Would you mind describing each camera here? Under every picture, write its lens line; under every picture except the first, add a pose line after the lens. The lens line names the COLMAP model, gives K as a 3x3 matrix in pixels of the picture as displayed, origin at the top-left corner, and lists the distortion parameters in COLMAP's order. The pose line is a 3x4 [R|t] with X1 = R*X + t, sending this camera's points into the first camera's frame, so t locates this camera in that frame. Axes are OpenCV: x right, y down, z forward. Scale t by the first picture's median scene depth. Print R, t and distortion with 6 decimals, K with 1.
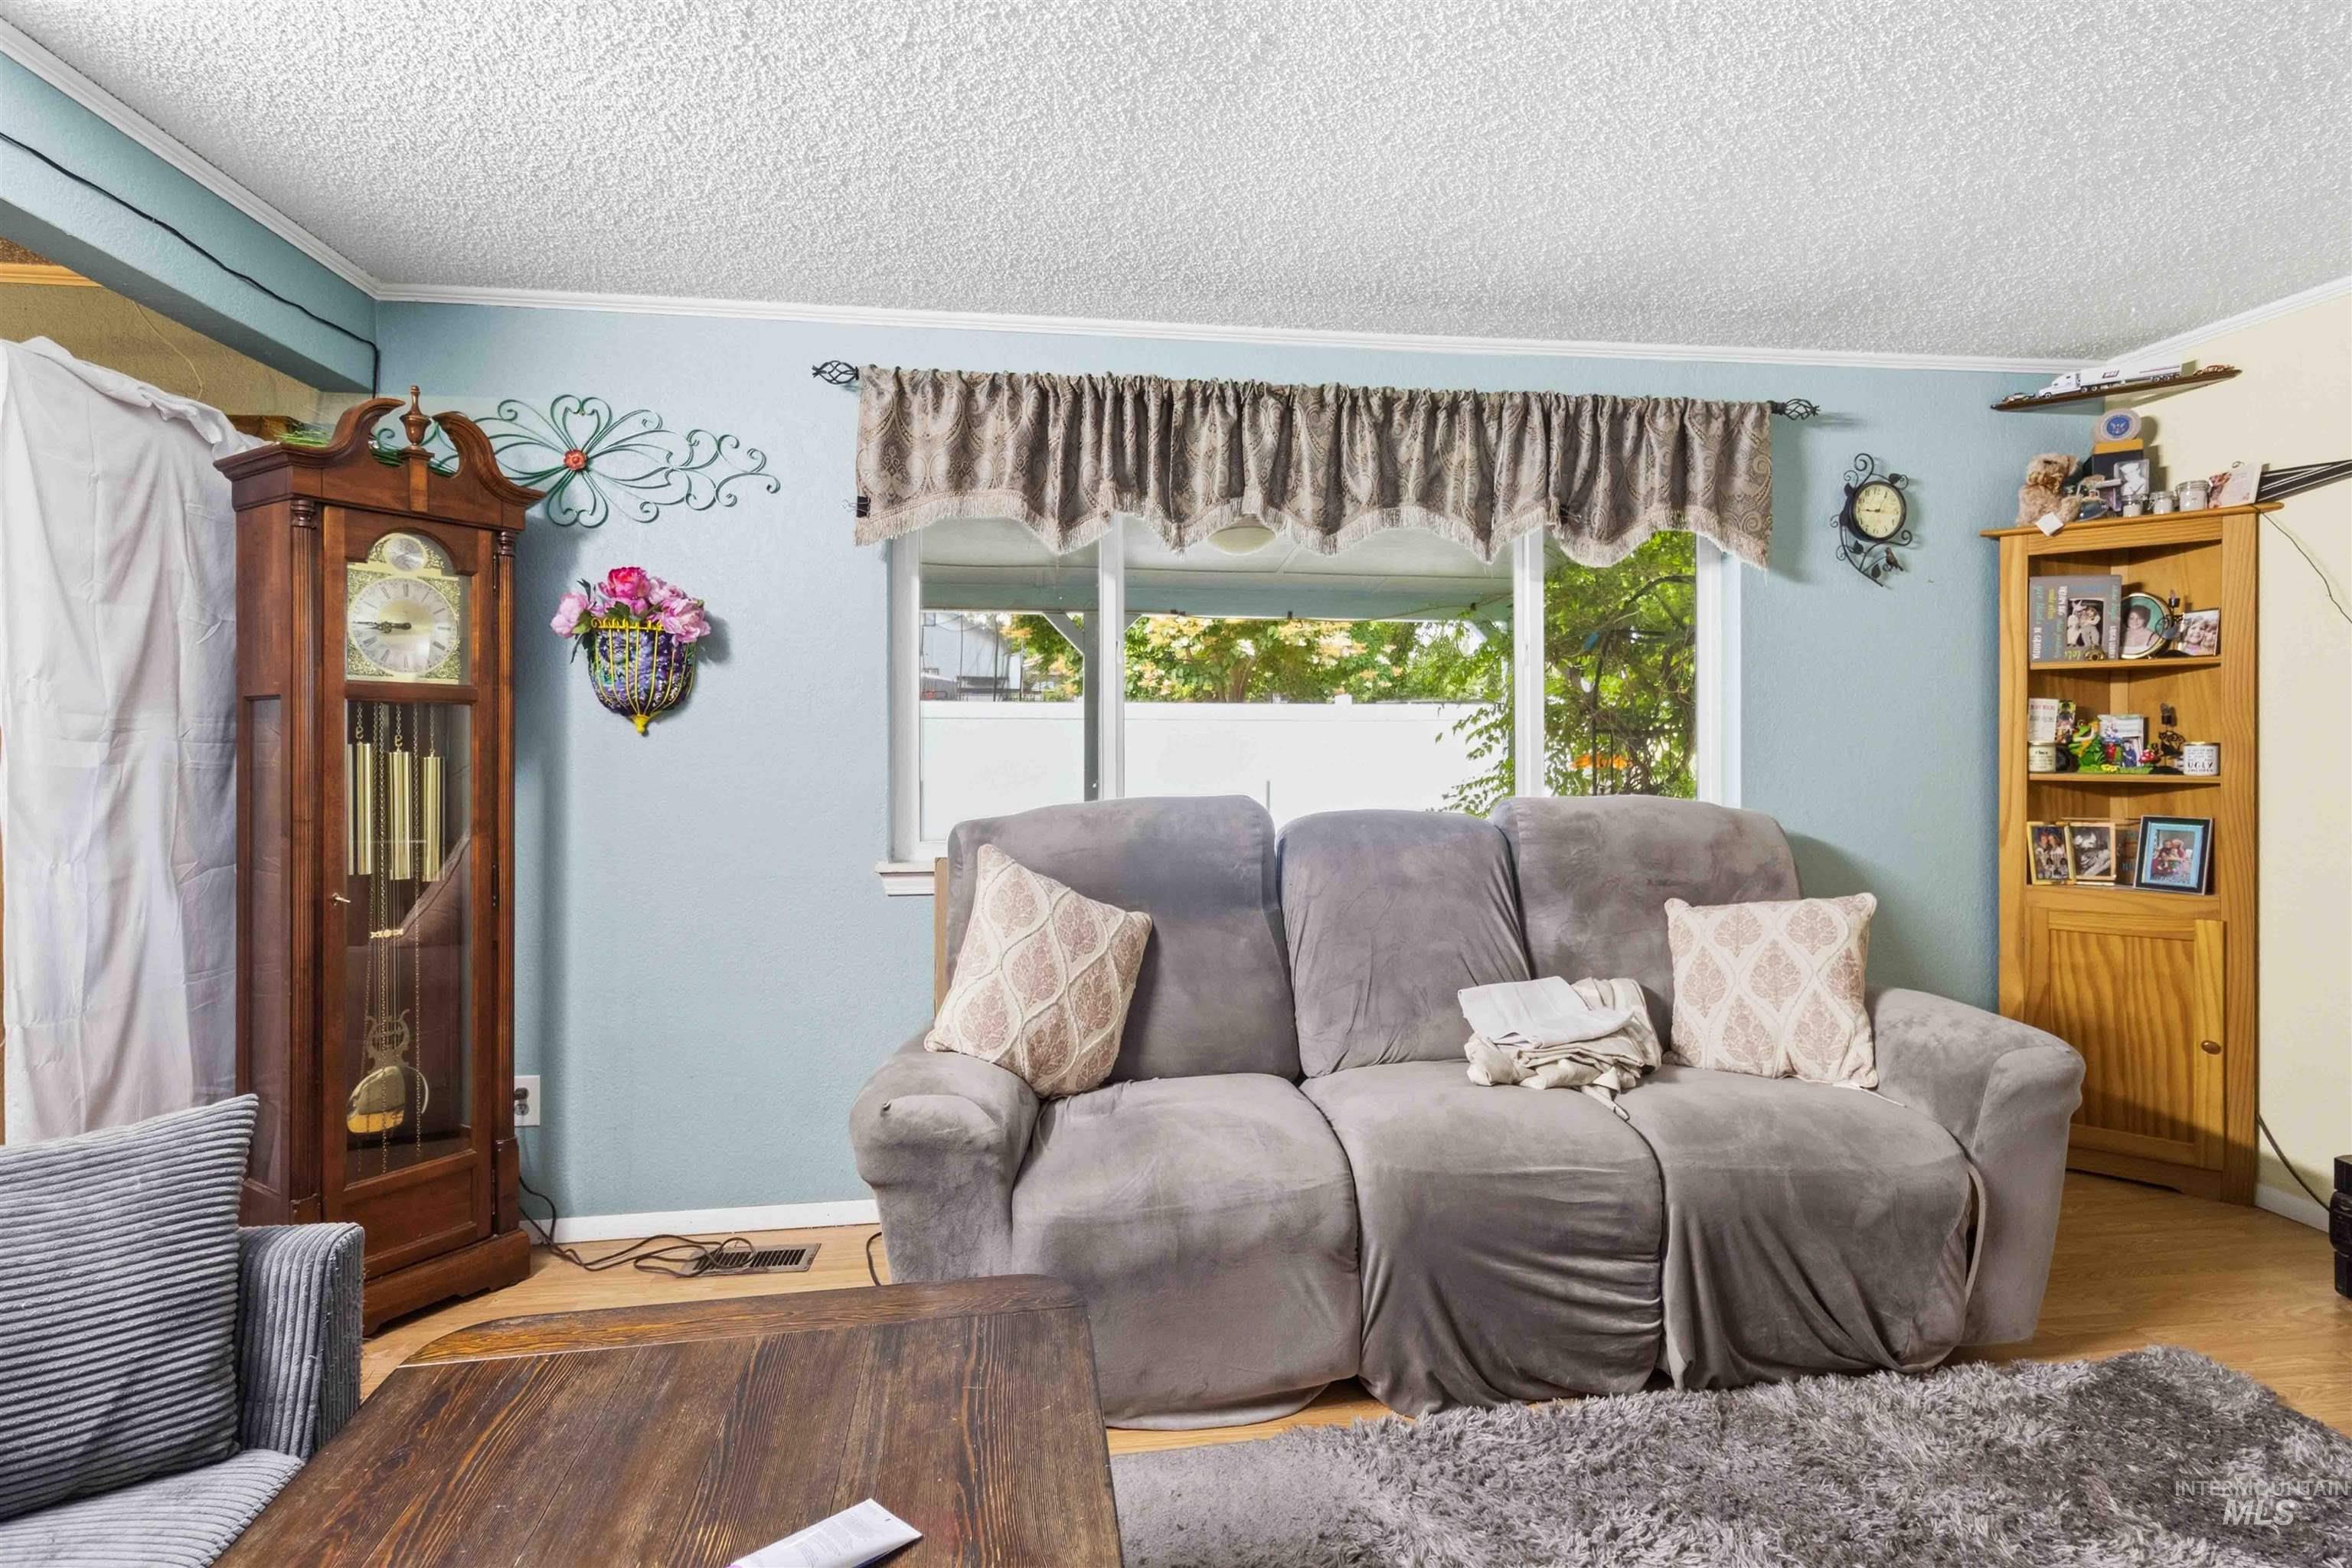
lens RADIAL K [[1112.5, 0, 1197.4], [0, 1112.5, 746.7], [0, 0, 1]] dist [-0.000091, 0.000929]
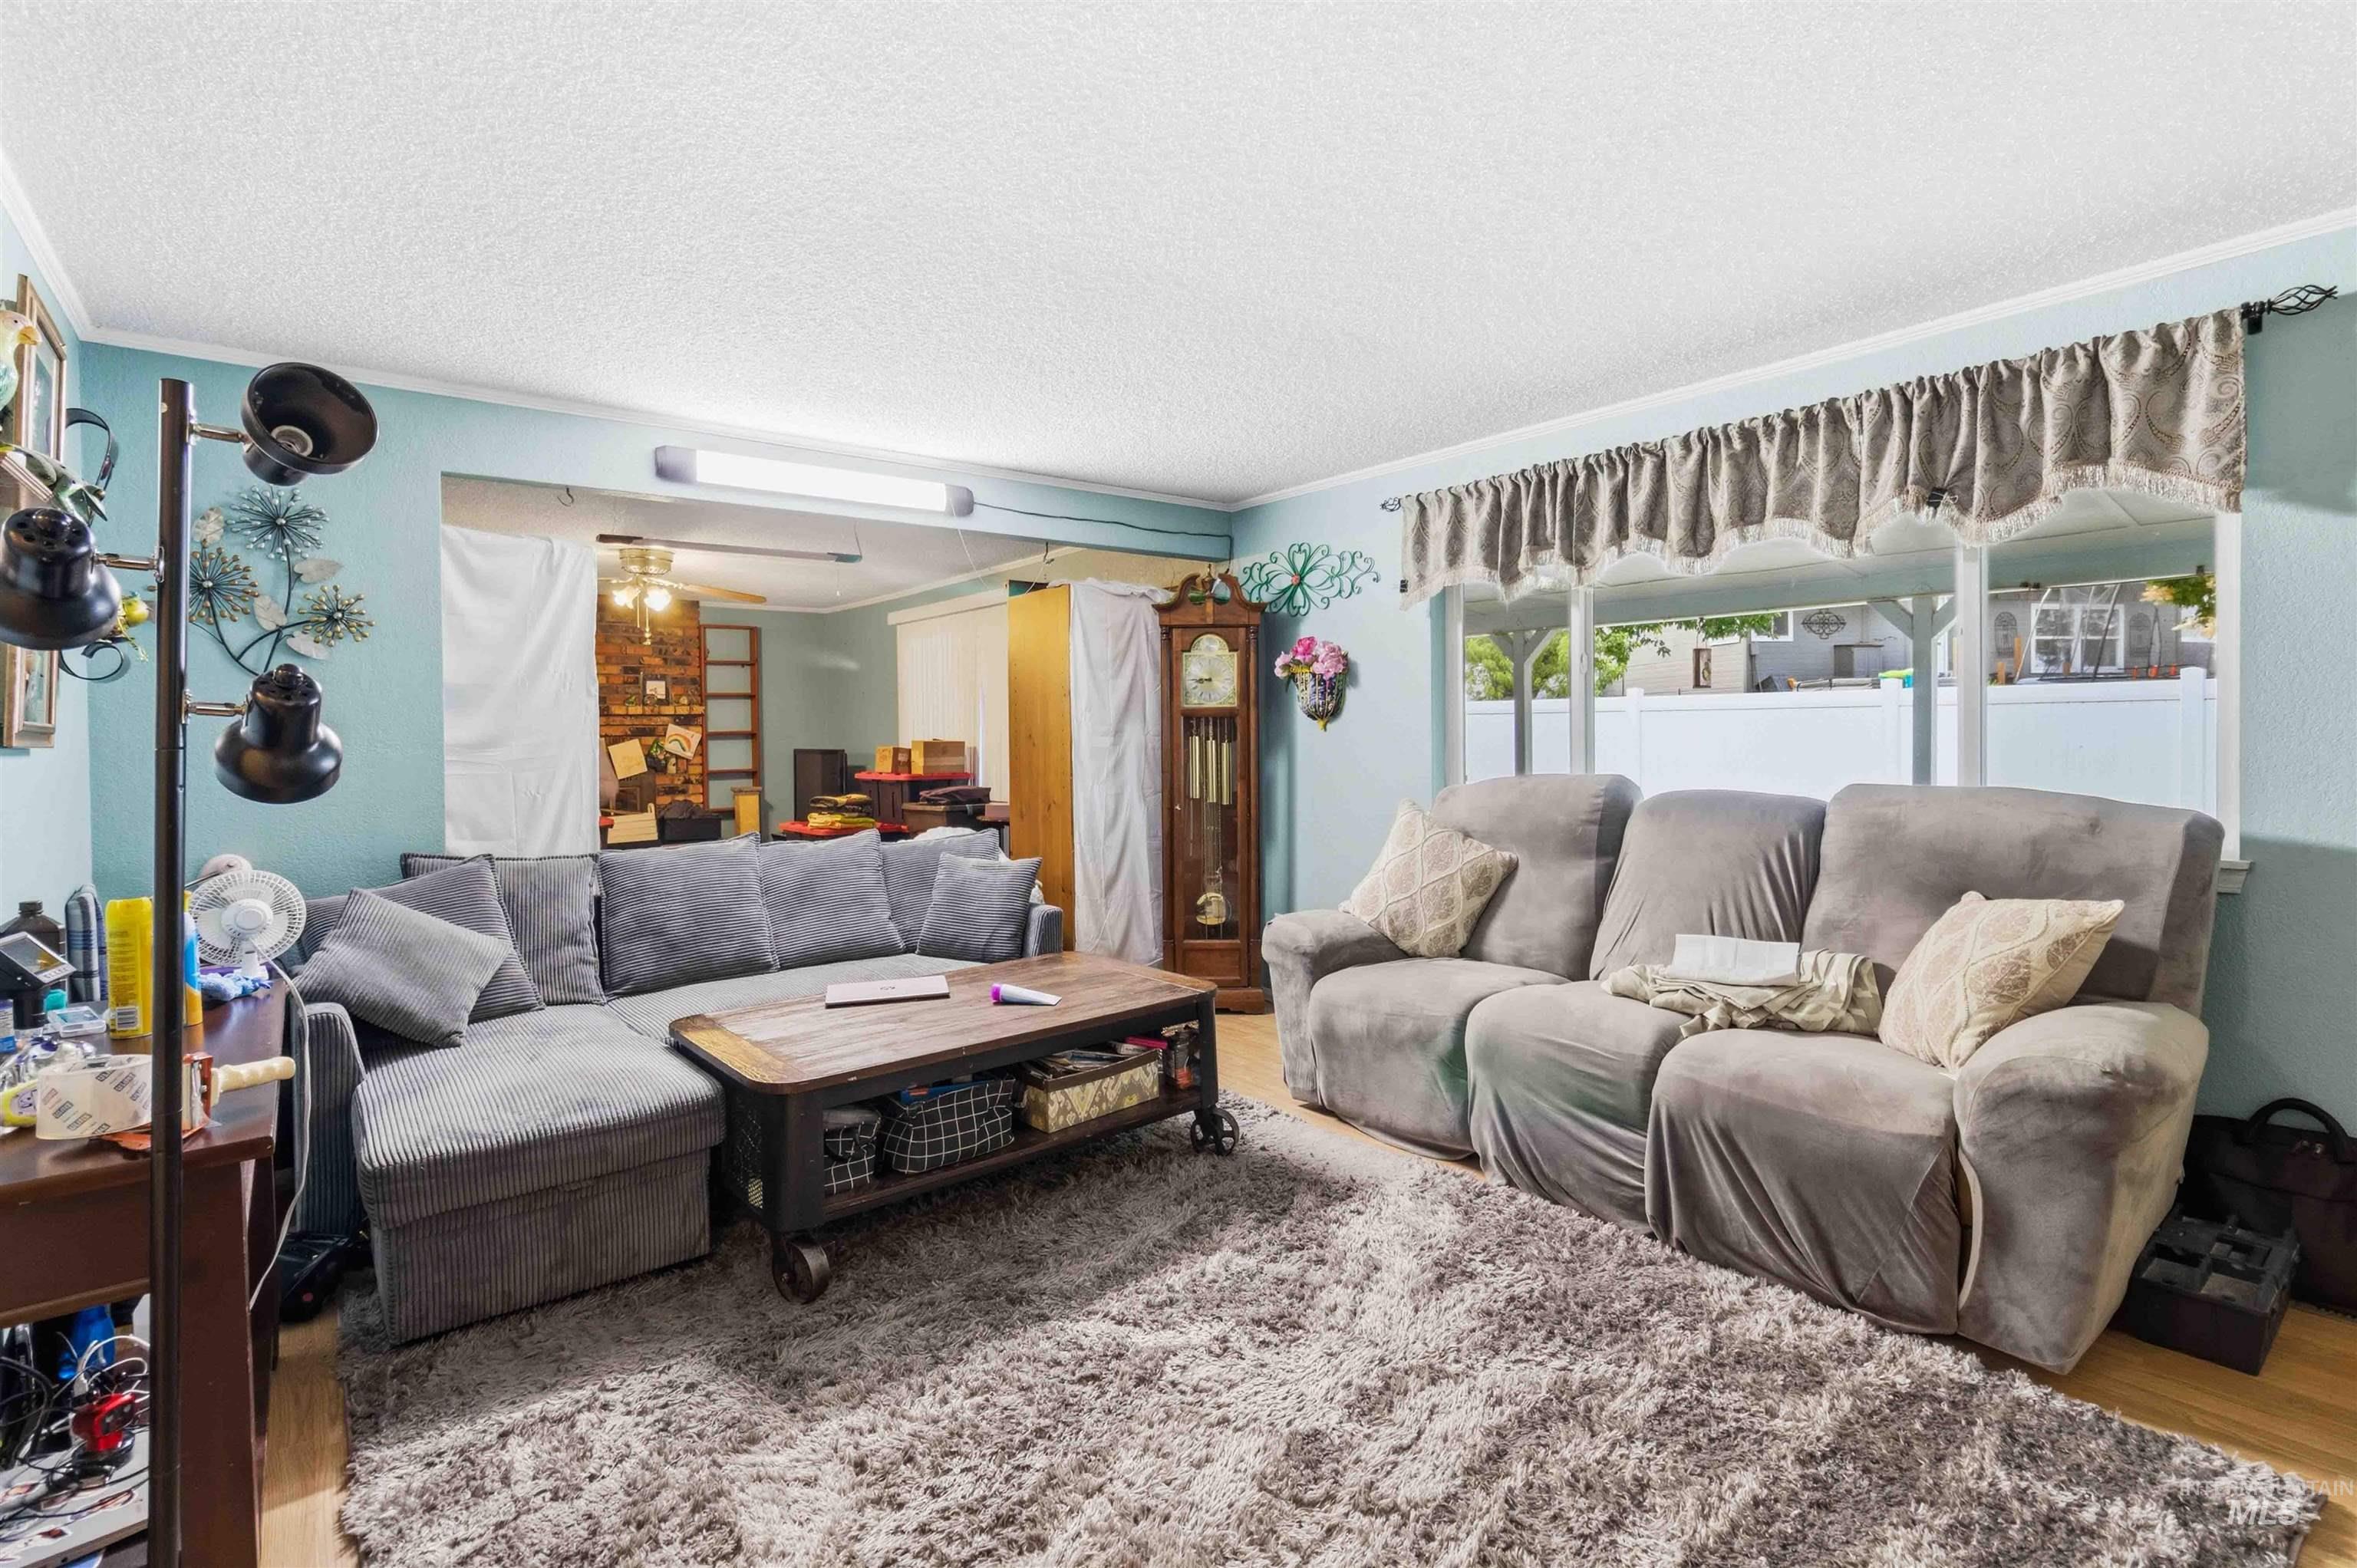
lens RADIAL K [[1114.8, 0, 1199.9], [0, 1114.8, 746.6], [0, 0, 1]] dist [-0.000091, 0.000929]
pose [[0.517182, 0.005803, -0.855855, 0.909876], [0.008641, 0.999891, 0.012001, -0.007228], [0.855832, -0.013602, 0.517076, -0.076037]]
